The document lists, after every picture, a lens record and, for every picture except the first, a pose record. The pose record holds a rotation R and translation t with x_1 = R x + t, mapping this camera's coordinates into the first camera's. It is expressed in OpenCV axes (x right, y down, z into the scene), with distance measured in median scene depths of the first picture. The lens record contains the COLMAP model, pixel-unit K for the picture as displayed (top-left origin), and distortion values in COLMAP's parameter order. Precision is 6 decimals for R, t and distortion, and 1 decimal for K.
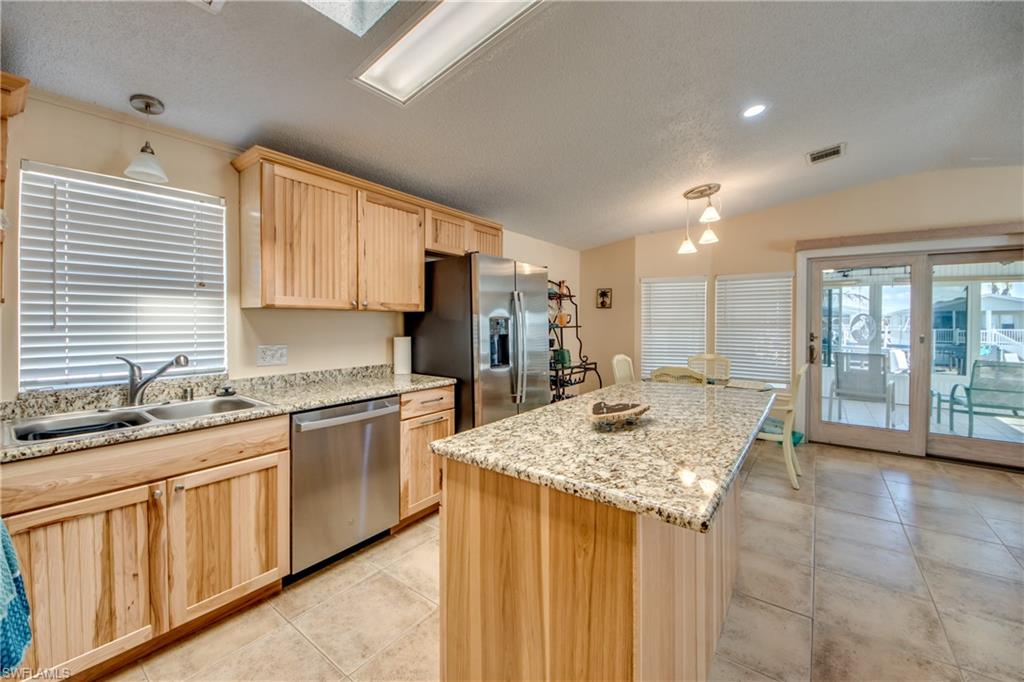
lens RADIAL K [[402.6, 0, 510.8], [0, 402.6, 328.1], [0, 0, 1]] dist [0.020341, -0.017963]
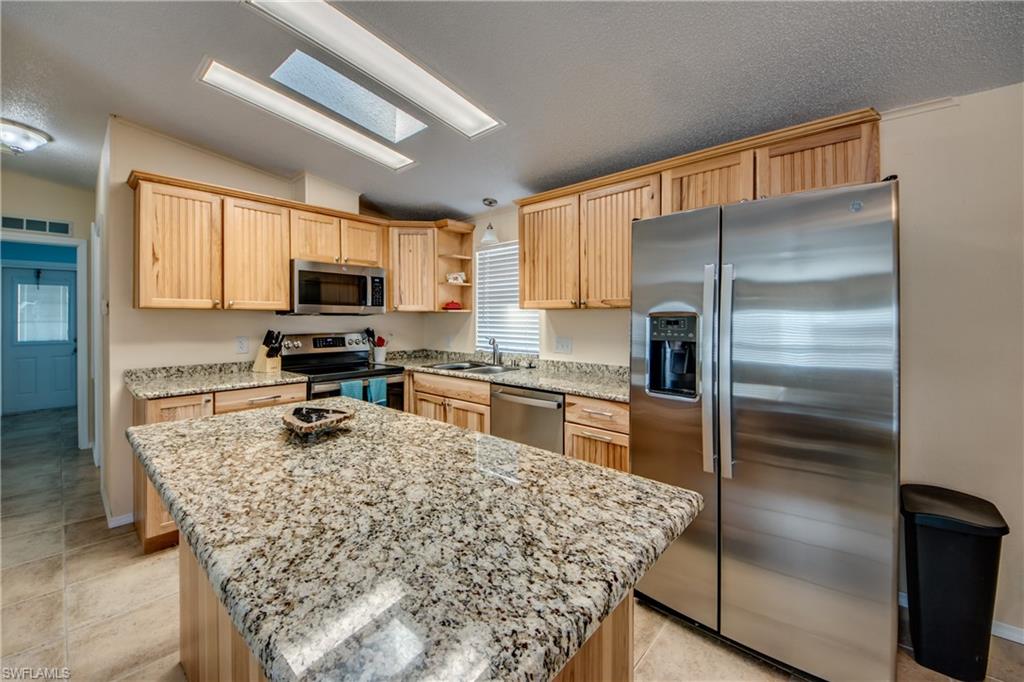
lens RADIAL K [[402.6, 0, 510.8], [0, 402.6, 328.1], [0, 0, 1]] dist [0.020341, -0.017963]
pose [[-0.092355, 0.024165, -0.995433, 0.420149], [-0.015059, 0.999557, 0.025662, -0.011239], [0.995612, 0.017360, -0.091950, 0.565881]]
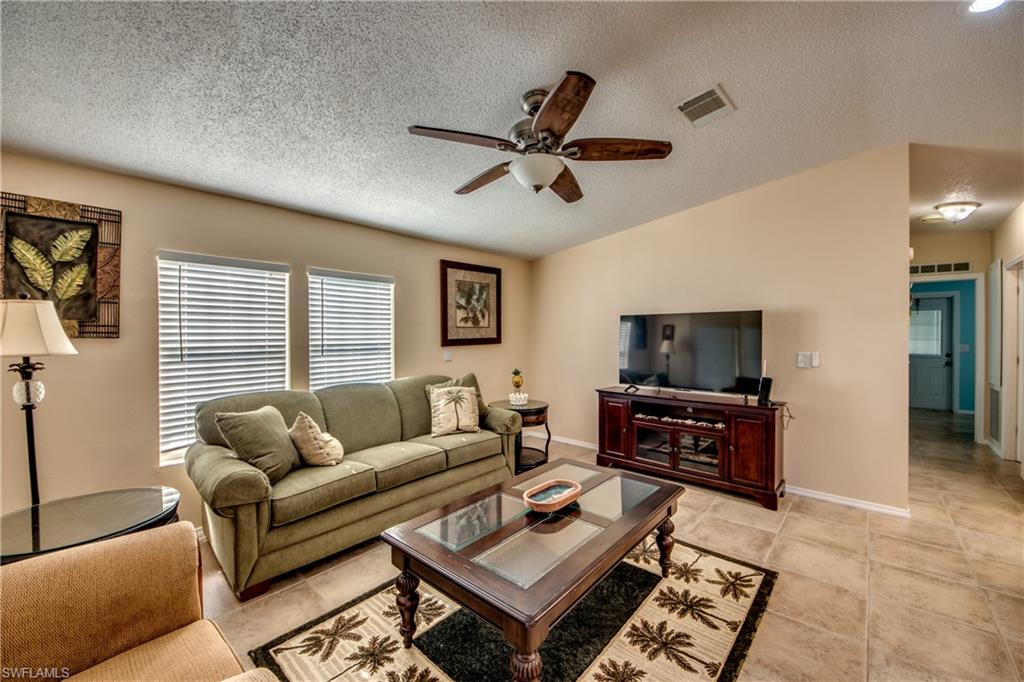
lens RADIAL K [[400.9, 0, 506.7], [0, 400.9, 336.2], [0, 0, 1]] dist [0.020487, -0.015340]
pose [[-0.996657, -0.002581, 0.081659, 0.862011], [-0.001310, 0.999877, 0.015617, -0.013237], [-0.081689, 0.015458, -0.996538, 0.752782]]
